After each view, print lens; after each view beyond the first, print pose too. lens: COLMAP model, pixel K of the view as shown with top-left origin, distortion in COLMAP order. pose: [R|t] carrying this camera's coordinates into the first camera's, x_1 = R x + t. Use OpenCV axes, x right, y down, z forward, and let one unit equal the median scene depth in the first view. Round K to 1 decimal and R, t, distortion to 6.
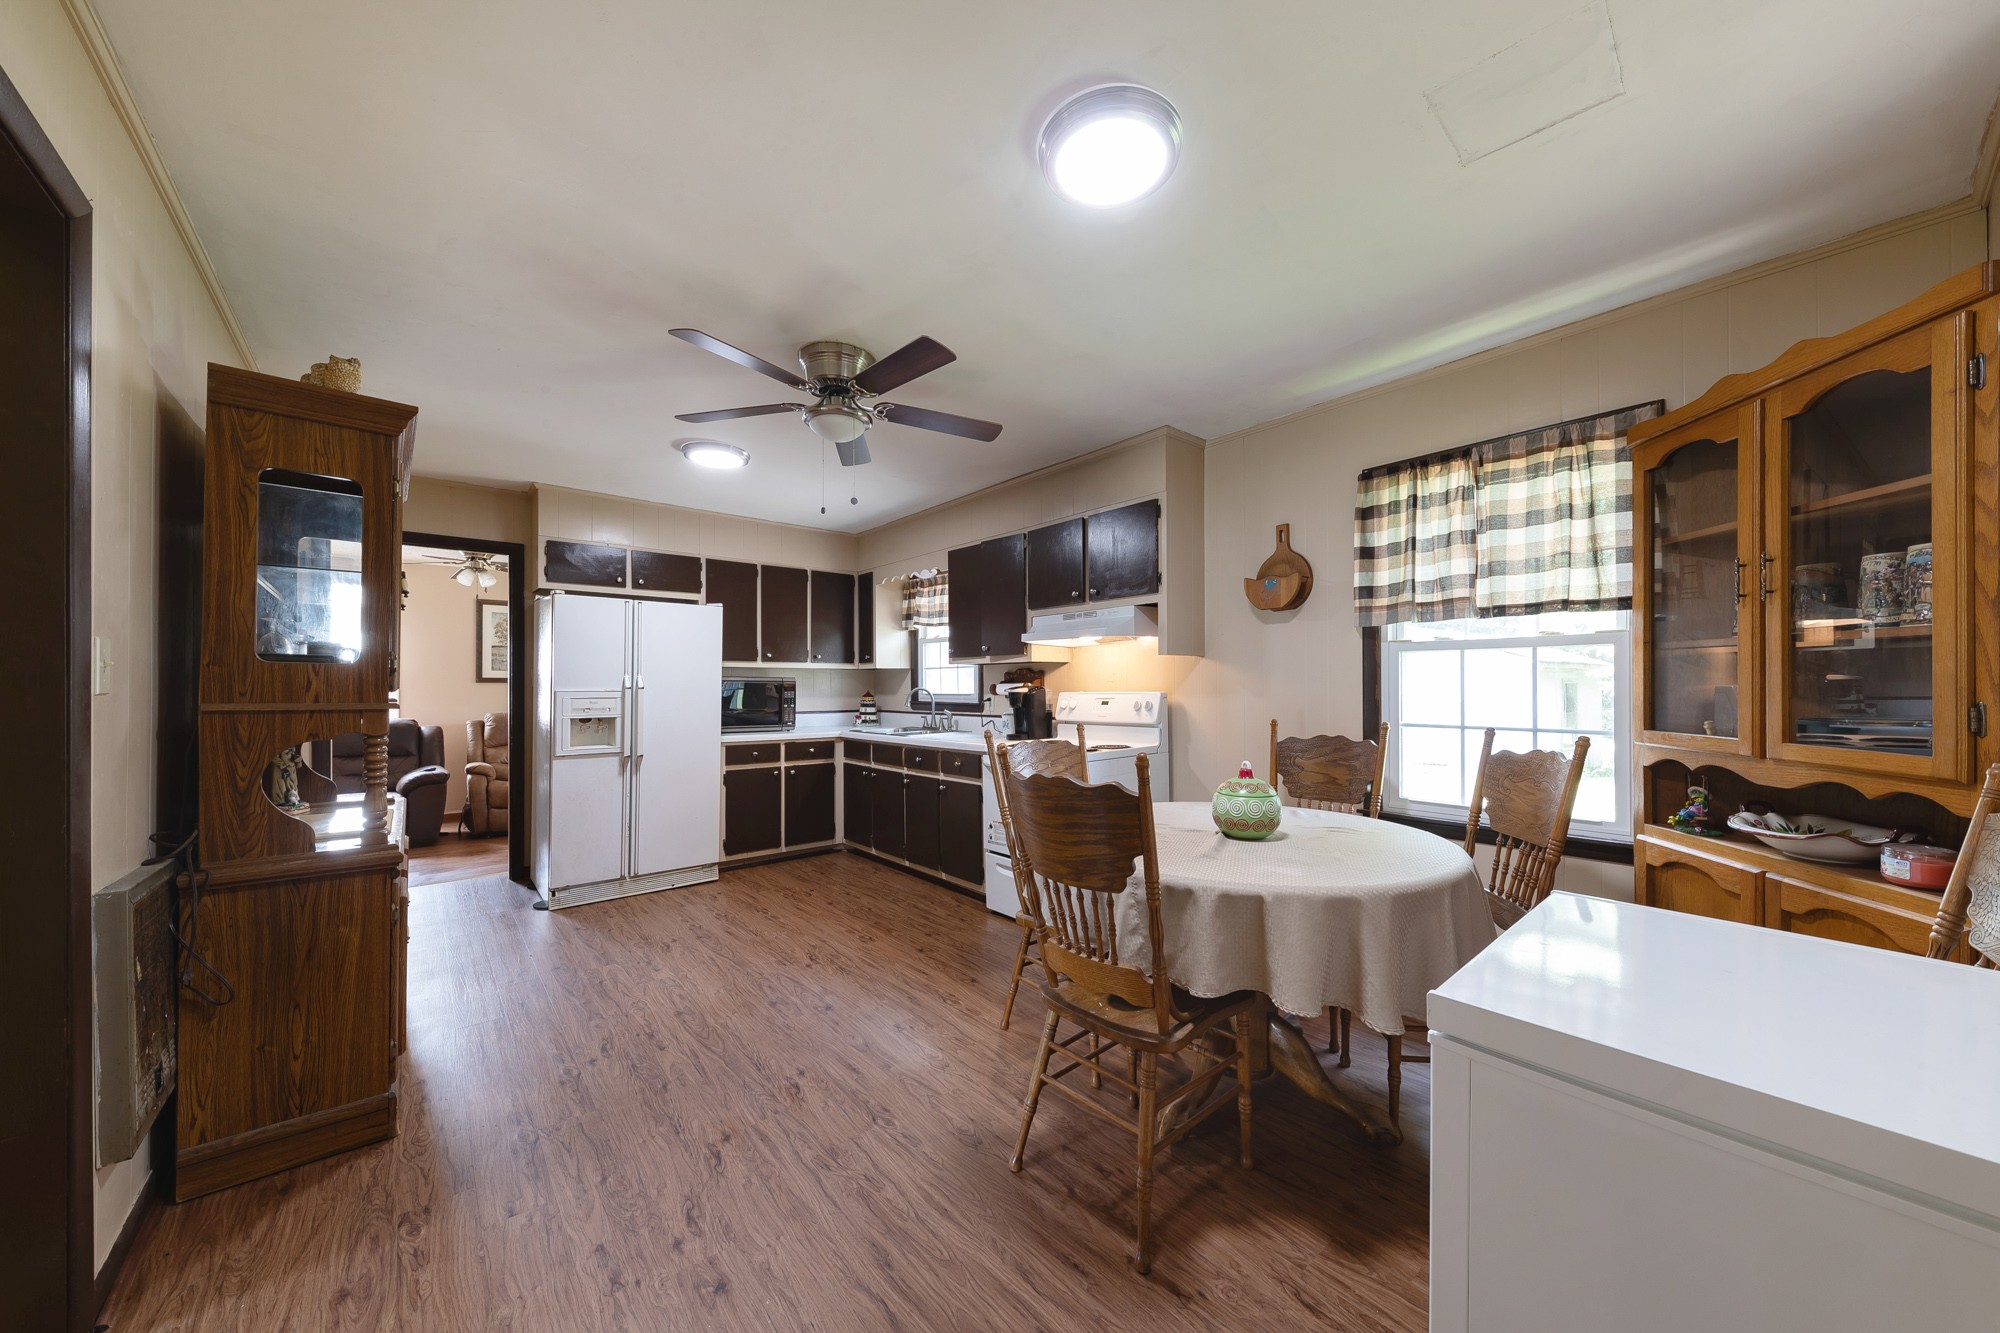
lens RADIAL K [[705.7, 0, 1005.8], [0, 705.7, 689.4], [0, 0, 1]] dist [0.001124, -0.000027]
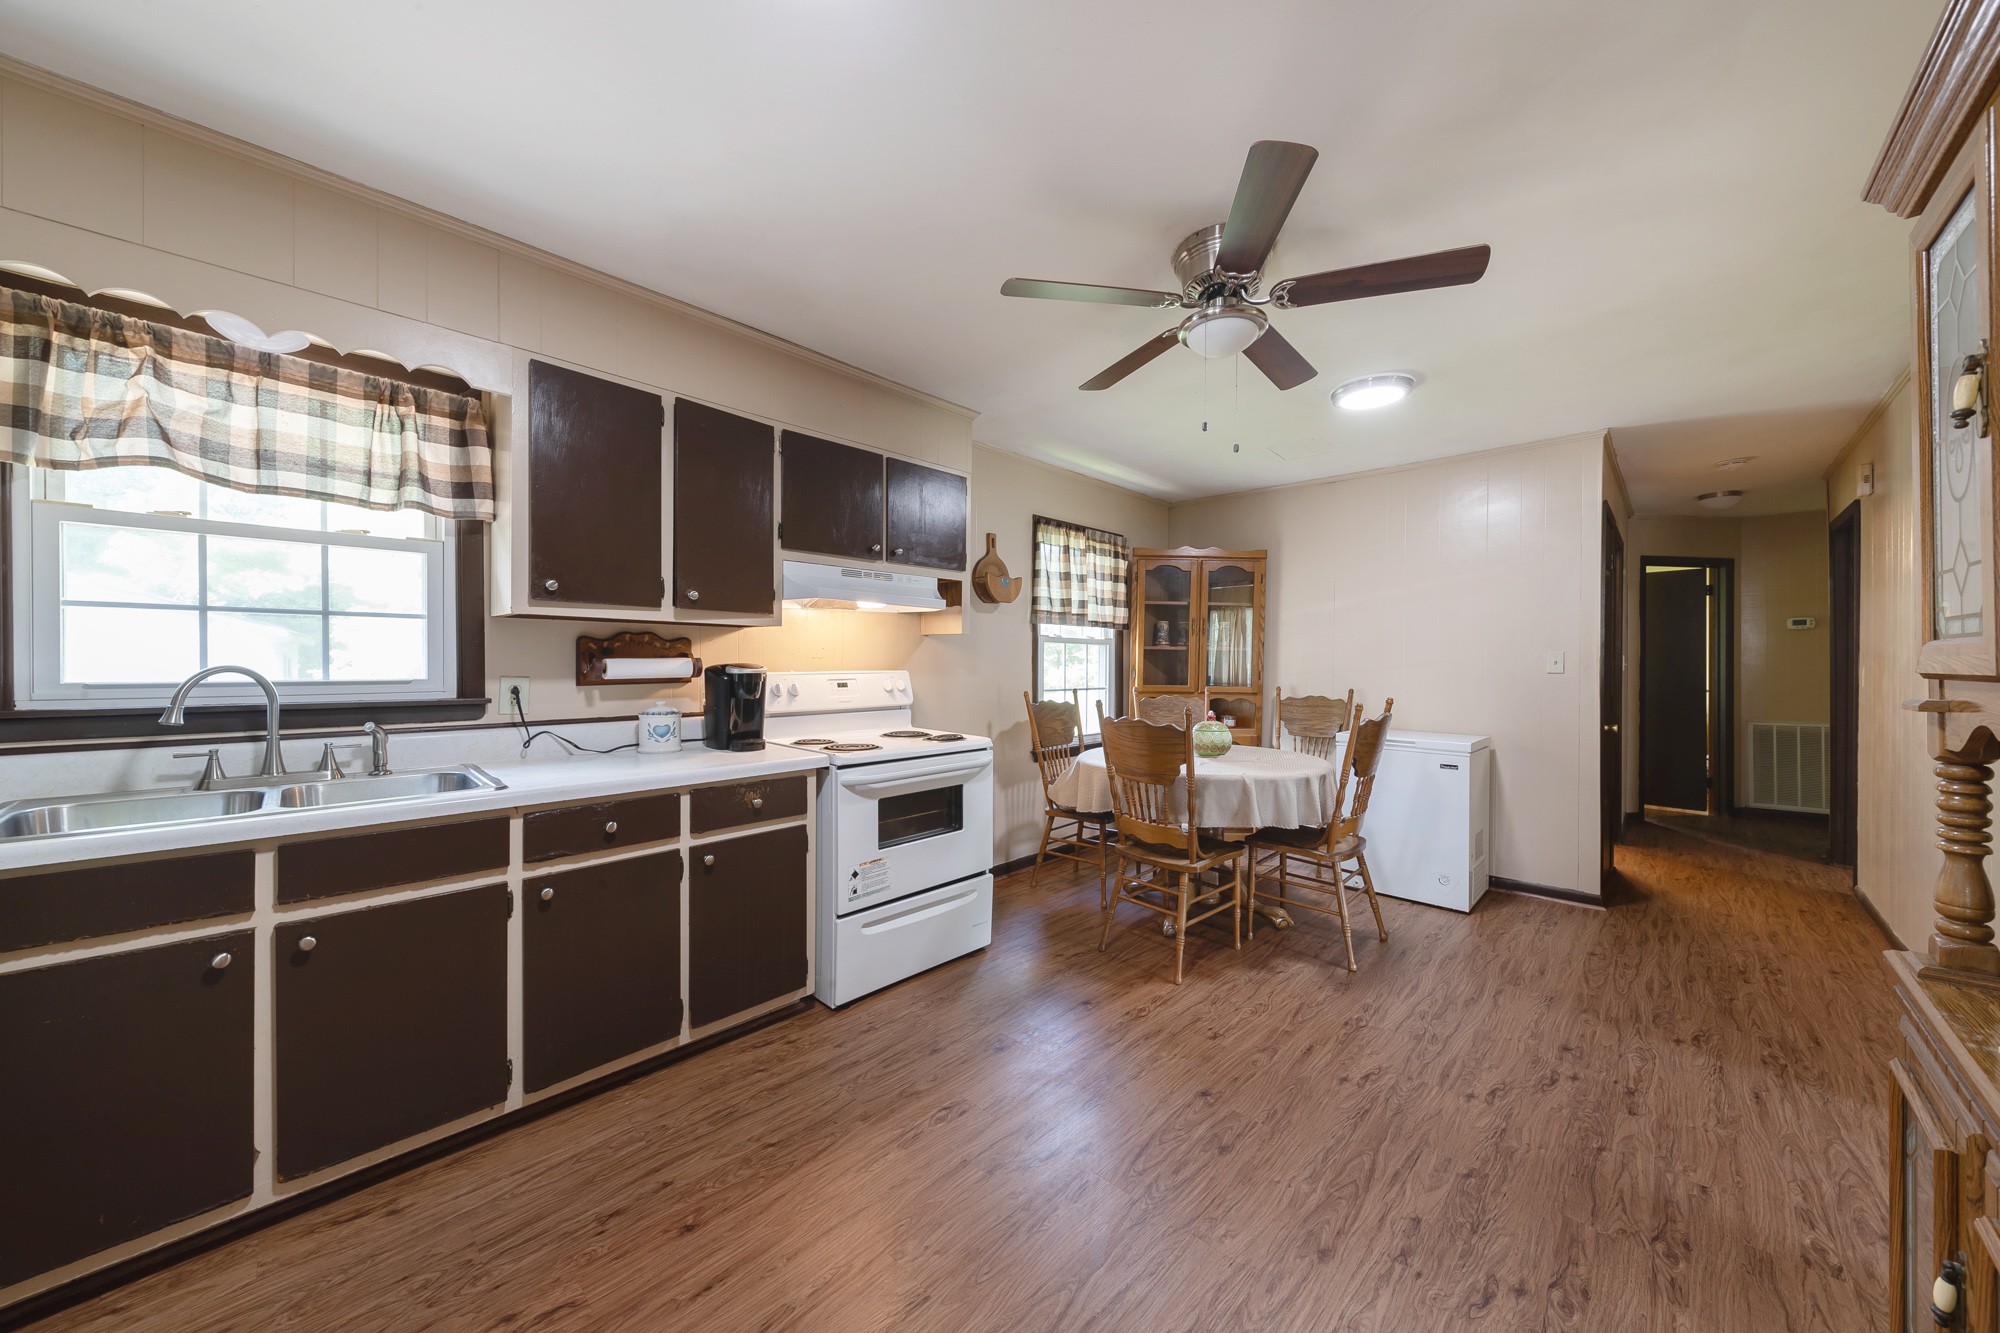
lens RADIAL K [[693.6, 0, 1034.1], [0, 693.6, 664.8], [0, 0, 1]] dist [0.010330, -0.000120]
pose [[-0.130250, -0.001335, 0.991480, -0.922607], [-0.001892, 0.999998, 0.001098, -0.006905], [-0.991479, -0.001733, -0.130253, 1.222824]]
